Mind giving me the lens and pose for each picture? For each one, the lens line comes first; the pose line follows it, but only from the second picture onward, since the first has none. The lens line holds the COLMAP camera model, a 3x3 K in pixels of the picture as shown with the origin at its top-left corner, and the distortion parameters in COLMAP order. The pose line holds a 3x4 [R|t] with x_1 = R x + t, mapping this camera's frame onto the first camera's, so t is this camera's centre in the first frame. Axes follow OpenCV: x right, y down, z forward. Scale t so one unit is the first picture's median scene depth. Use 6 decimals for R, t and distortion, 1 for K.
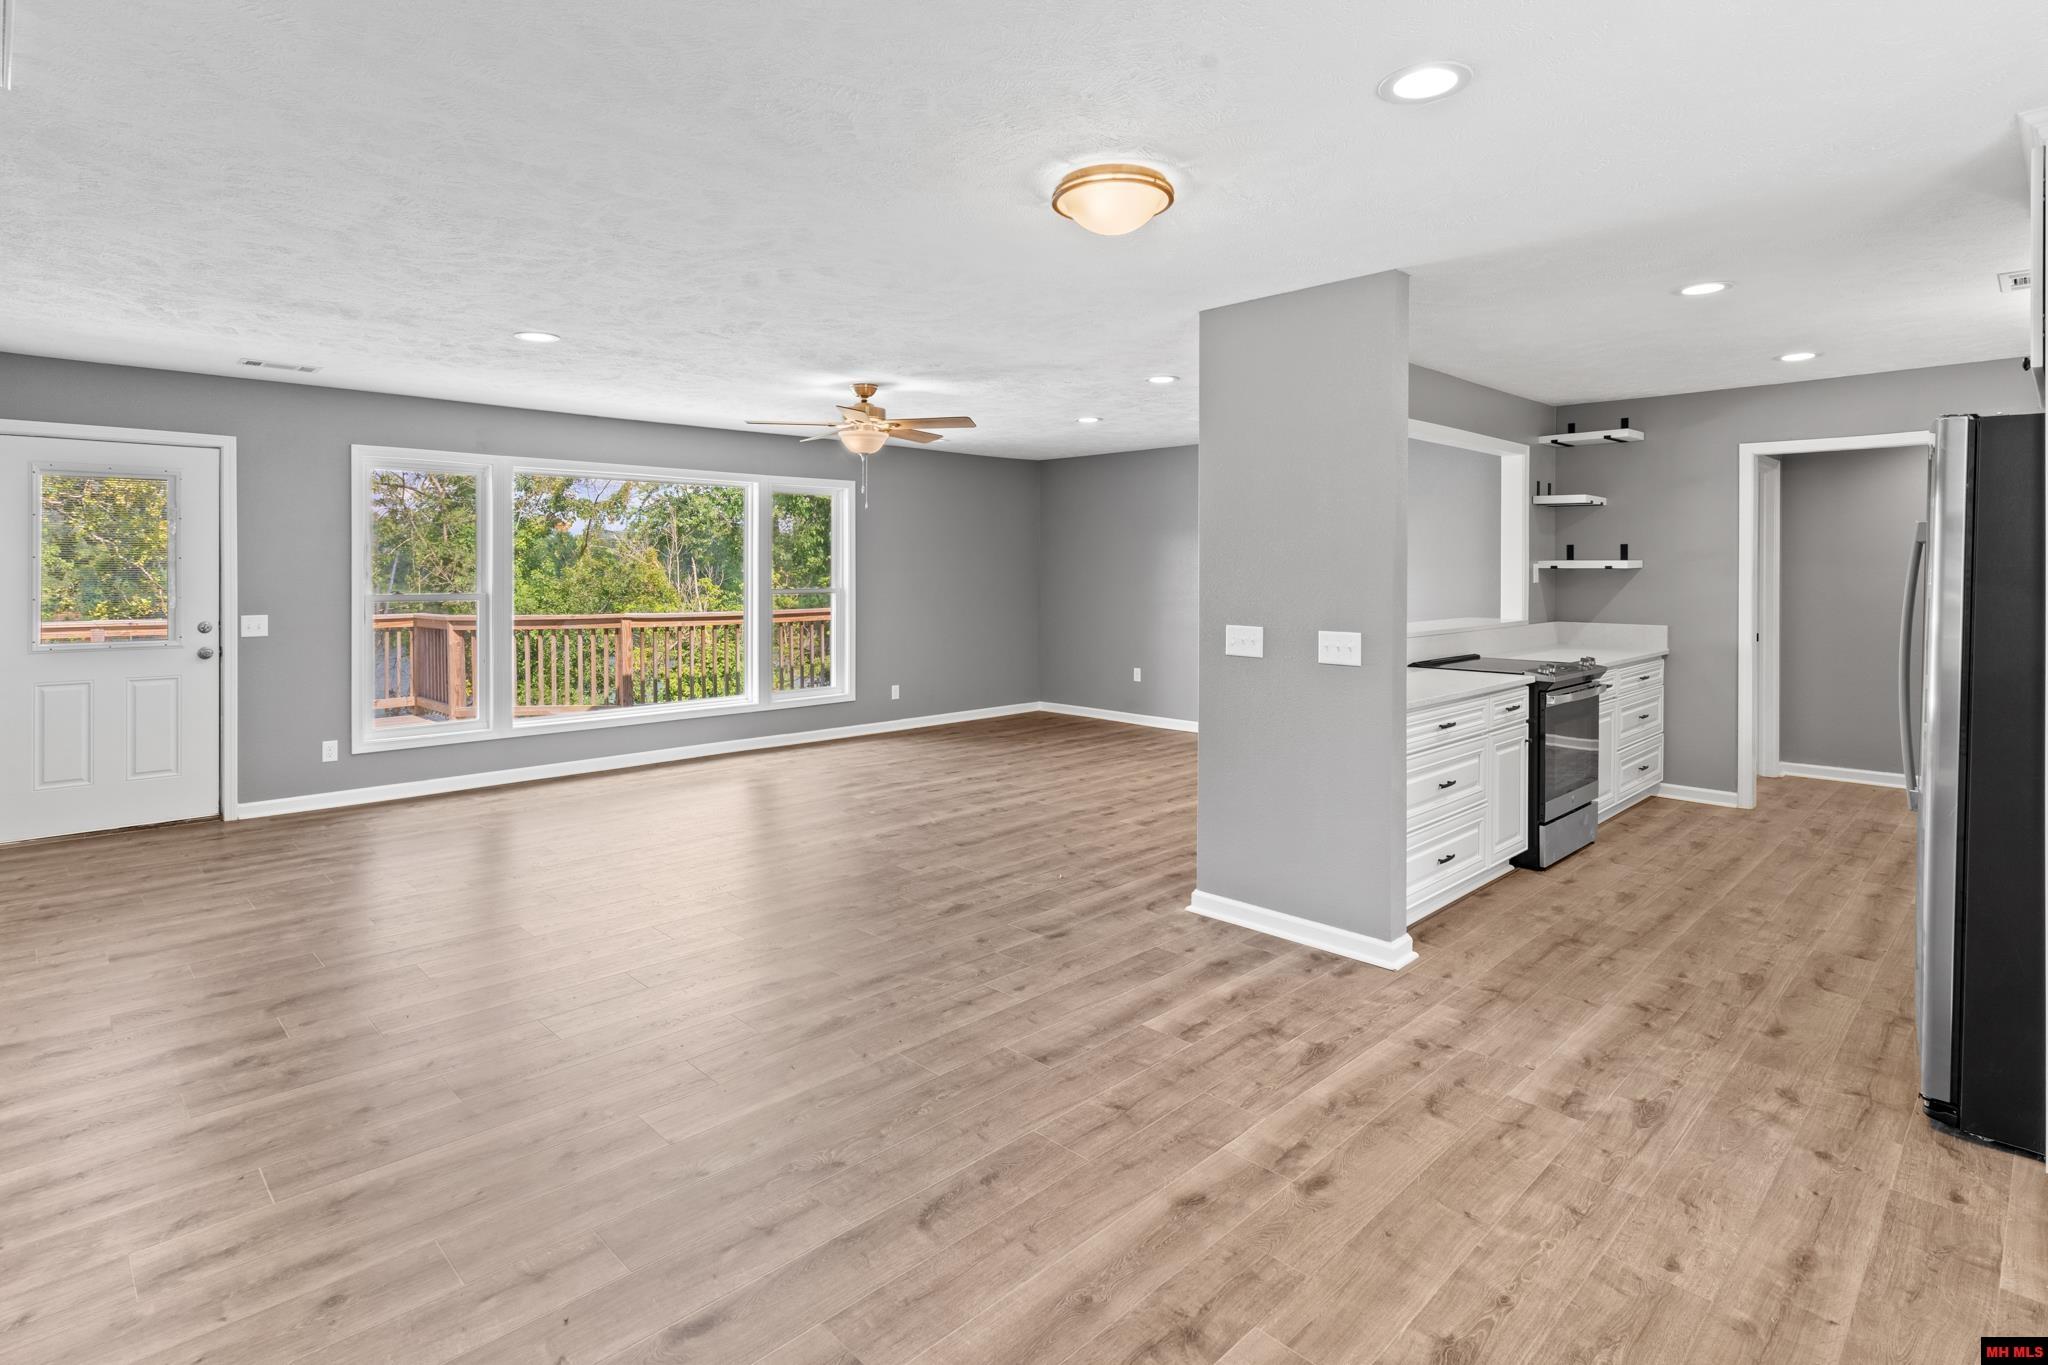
lens RADIAL K [[1028.7, 0, 1021.3], [0, 1028.7, 574.5], [0, 0, 1]] dist [0.001480, -0.000396]
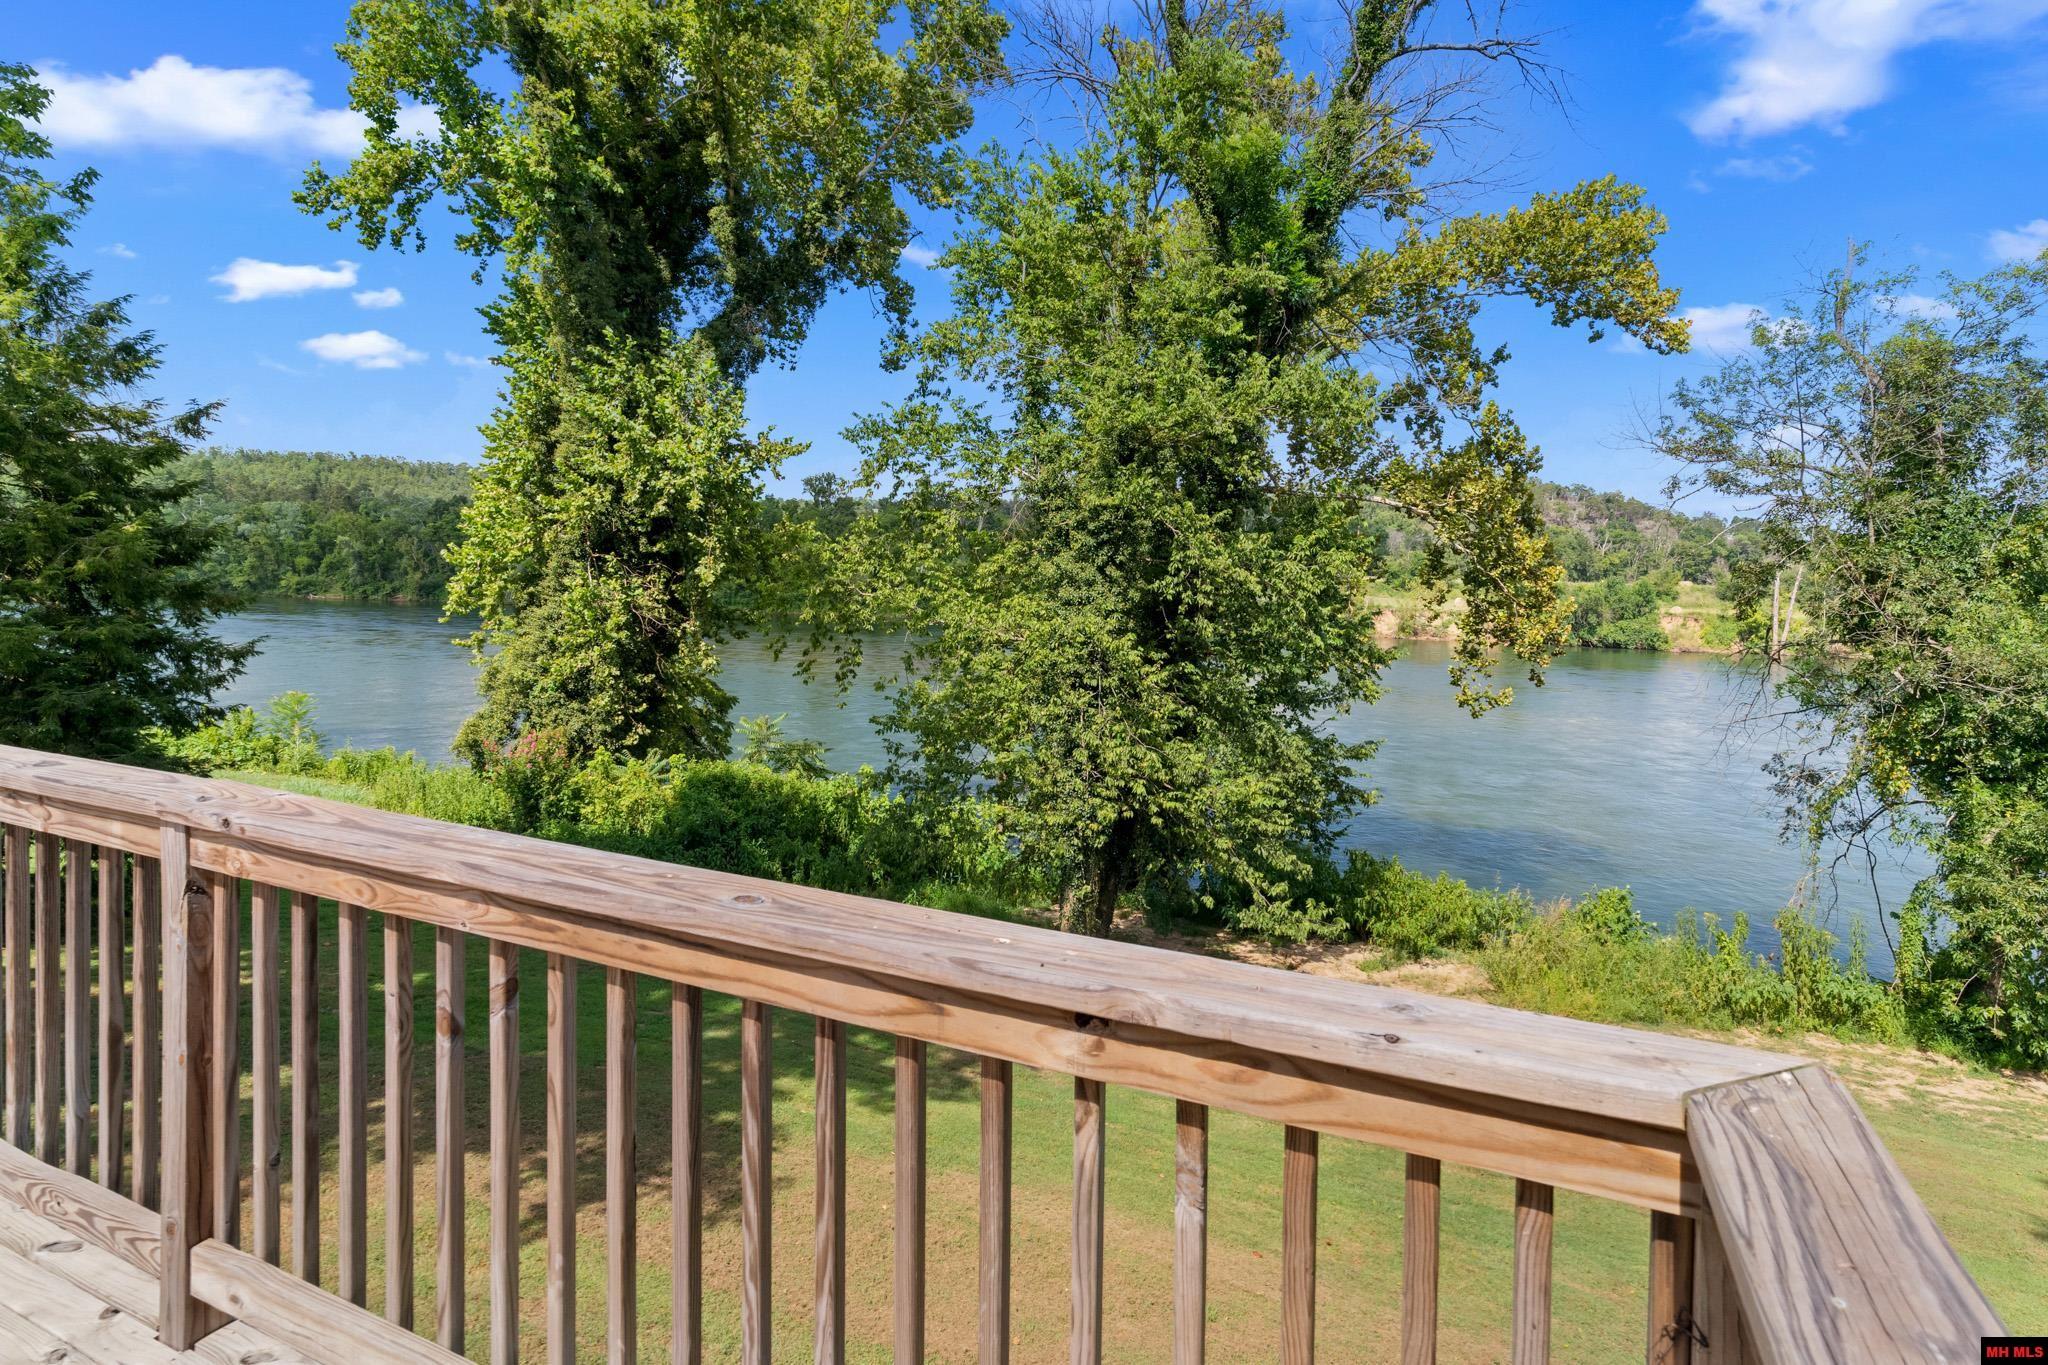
lens RADIAL K [[1028.7, 0, 1021.3], [0, 1028.7, 574.5], [0, 0, 1]] dist [0.001480, -0.000396]
pose [[0.370977, 0.011493, -0.928571, -1.276243], [-0.026852, 0.999638, 0.001645, -0.009652], [0.928254, 0.024324, 0.371152, 2.159462]]
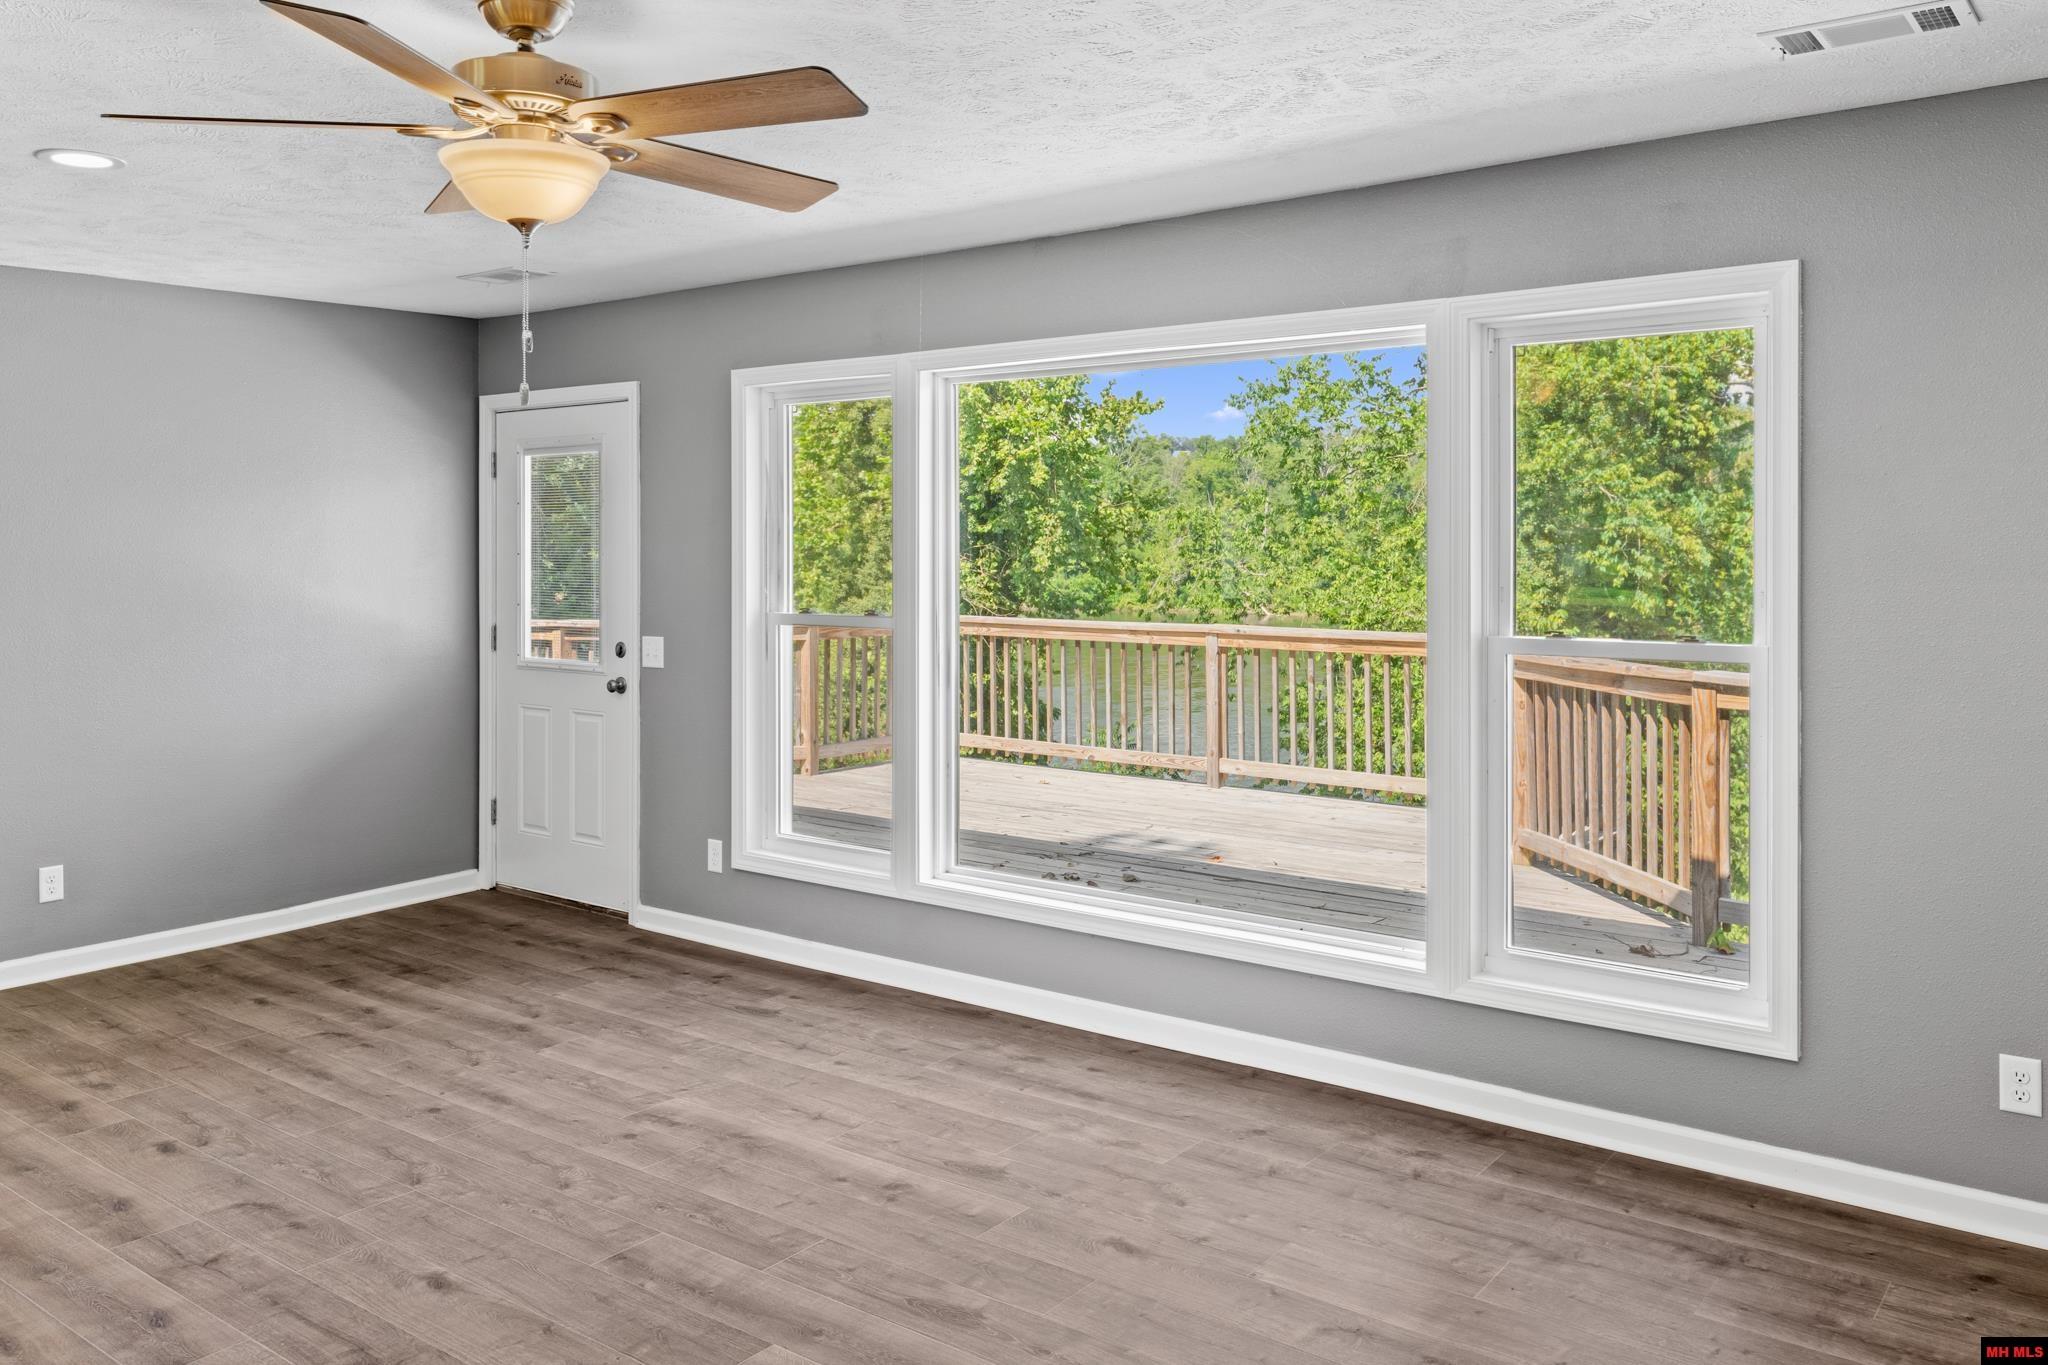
lens RADIAL K [[1576.6, 0, 1023.6], [0, 1576.6, 527.4], [0, 0, 1]] dist [0.003663, 0.000005]
pose [[0.141172, -0.008199, -0.989951, 0.424336], [-0.001026, 0.999964, -0.008429, -0.030762], [0.989984, 0.002205, 0.141159, 1.375329]]
